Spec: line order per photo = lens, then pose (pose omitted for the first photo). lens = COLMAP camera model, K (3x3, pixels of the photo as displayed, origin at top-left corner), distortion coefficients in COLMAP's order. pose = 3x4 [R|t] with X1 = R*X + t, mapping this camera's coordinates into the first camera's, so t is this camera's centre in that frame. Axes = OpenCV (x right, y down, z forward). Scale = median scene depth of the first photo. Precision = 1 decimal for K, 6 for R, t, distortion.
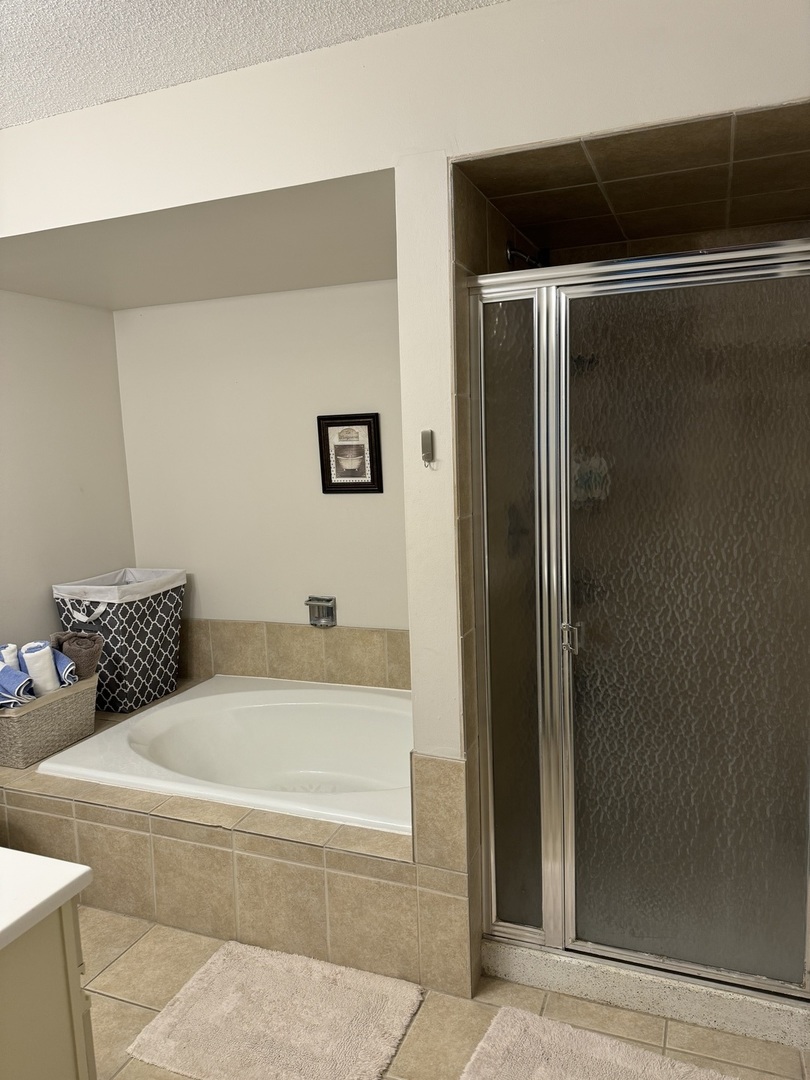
lens RADIAL K [[768.9, 0, 404.3], [0, 768.9, 536.9], [0, 0, 1]] dist [0.026887, -0.031713]
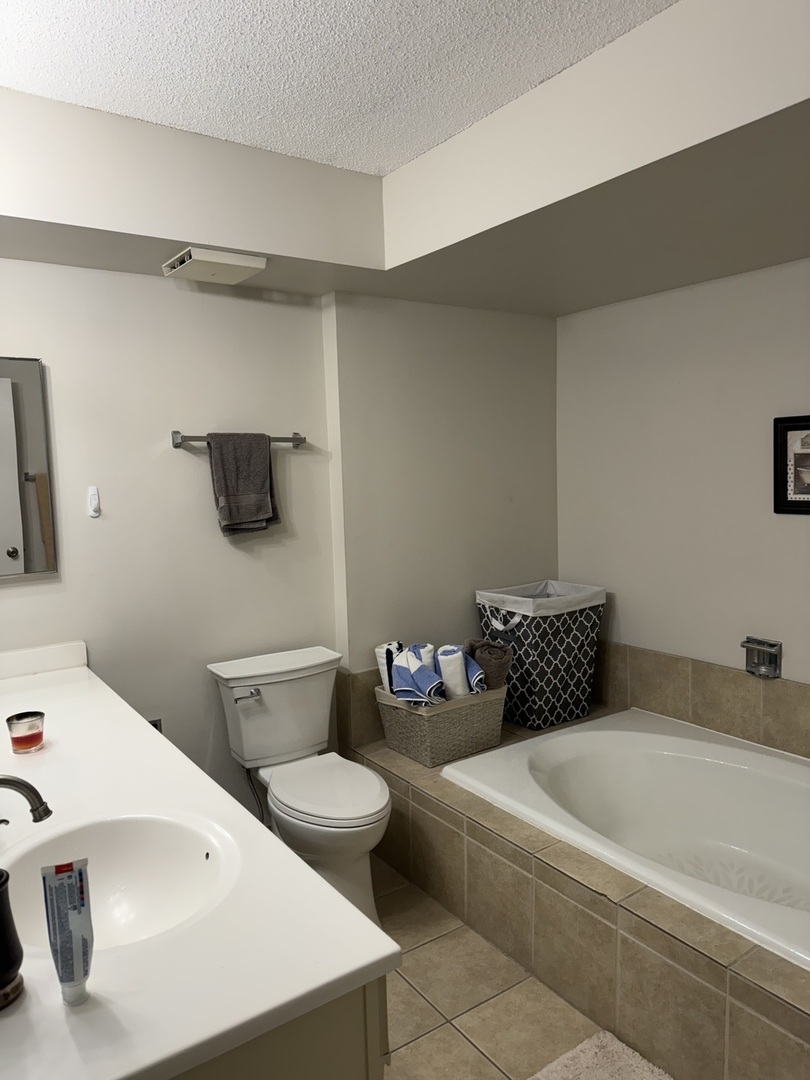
lens RADIAL K [[768.9, 0, 408.3], [0, 768.9, 536.9], [0, 0, 1]] dist [0.026887, -0.031713]
pose [[0.837211, 0.067121, -0.542745, 0.015534], [-0.070012, 0.997428, 0.015354, -0.018258], [0.542380, 0.025144, 0.839757, 0.115535]]
